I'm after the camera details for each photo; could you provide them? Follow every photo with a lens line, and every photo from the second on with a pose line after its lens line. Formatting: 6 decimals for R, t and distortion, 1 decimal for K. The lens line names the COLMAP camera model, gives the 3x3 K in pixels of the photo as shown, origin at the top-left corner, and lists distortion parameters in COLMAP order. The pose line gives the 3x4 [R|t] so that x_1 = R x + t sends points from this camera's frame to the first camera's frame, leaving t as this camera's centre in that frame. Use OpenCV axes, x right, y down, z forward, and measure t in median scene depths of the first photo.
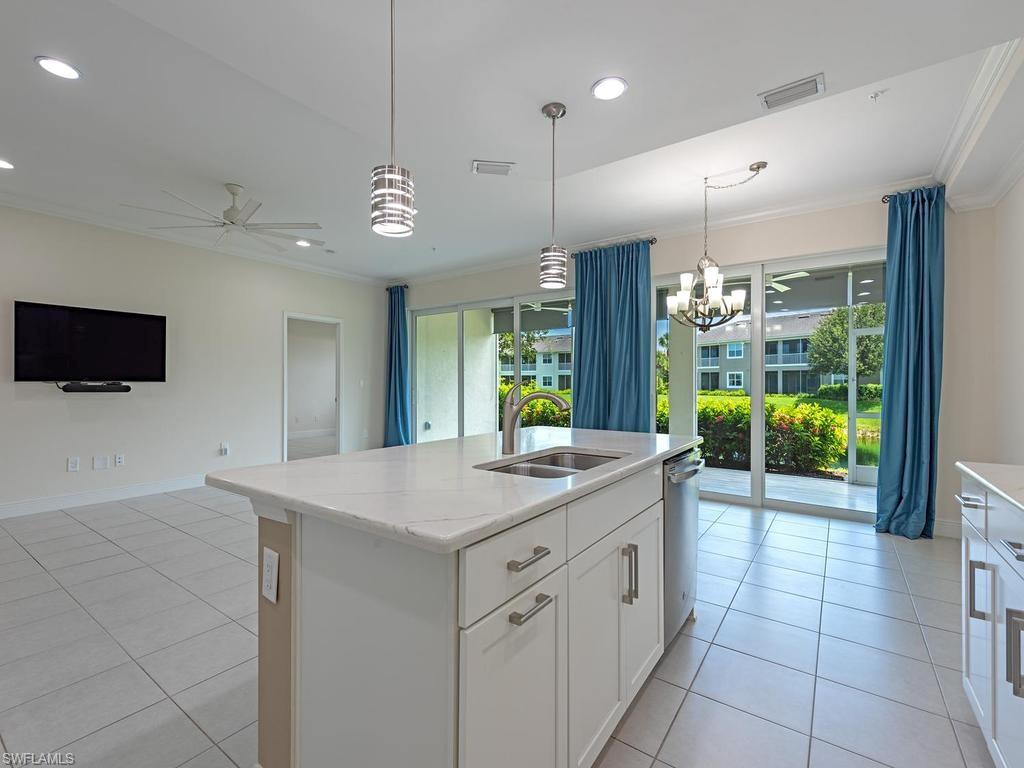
lens RADIAL K [[457.1, 0, 509.4], [0, 457.1, 385.4], [0, 0, 1]] dist [-0.004949, -0.000189]
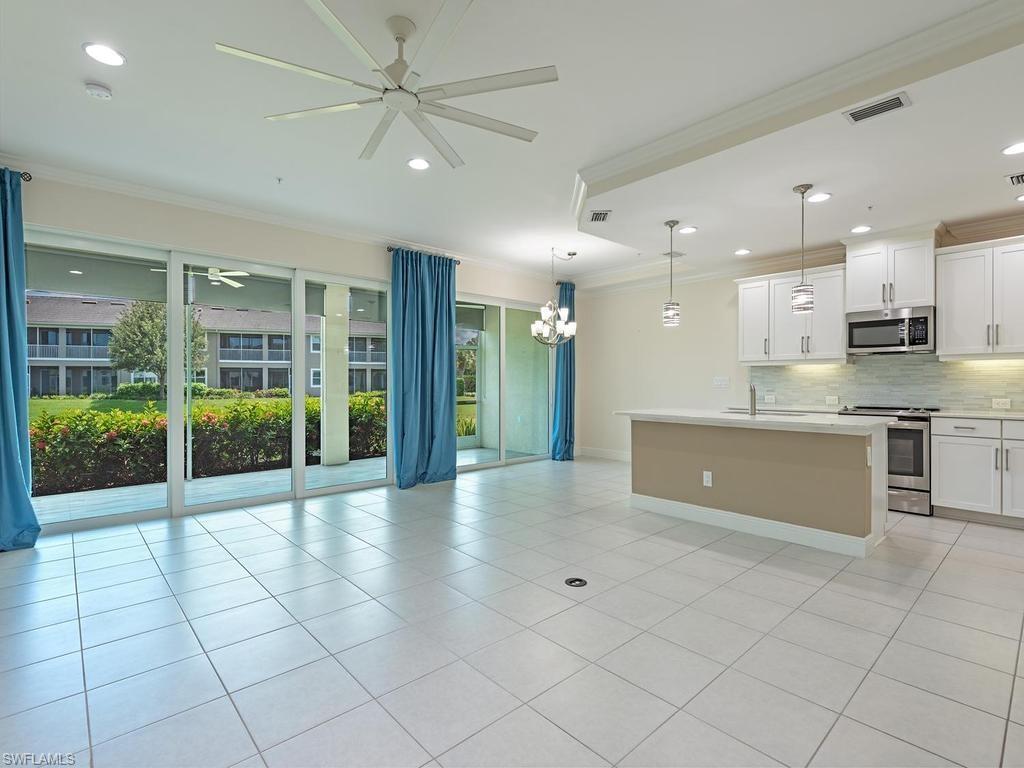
lens RADIAL K [[492.7, 0, 509.4], [0, 492.7, 385.1], [0, 0, 1]] dist [0.005514, 0.000635]
pose [[0.208182, -0.005455, 0.978075, -0.298240], [0.004914, 0.999978, 0.004531, 0.004054], [-0.978078, 0.003863, 0.208204, 0.180920]]
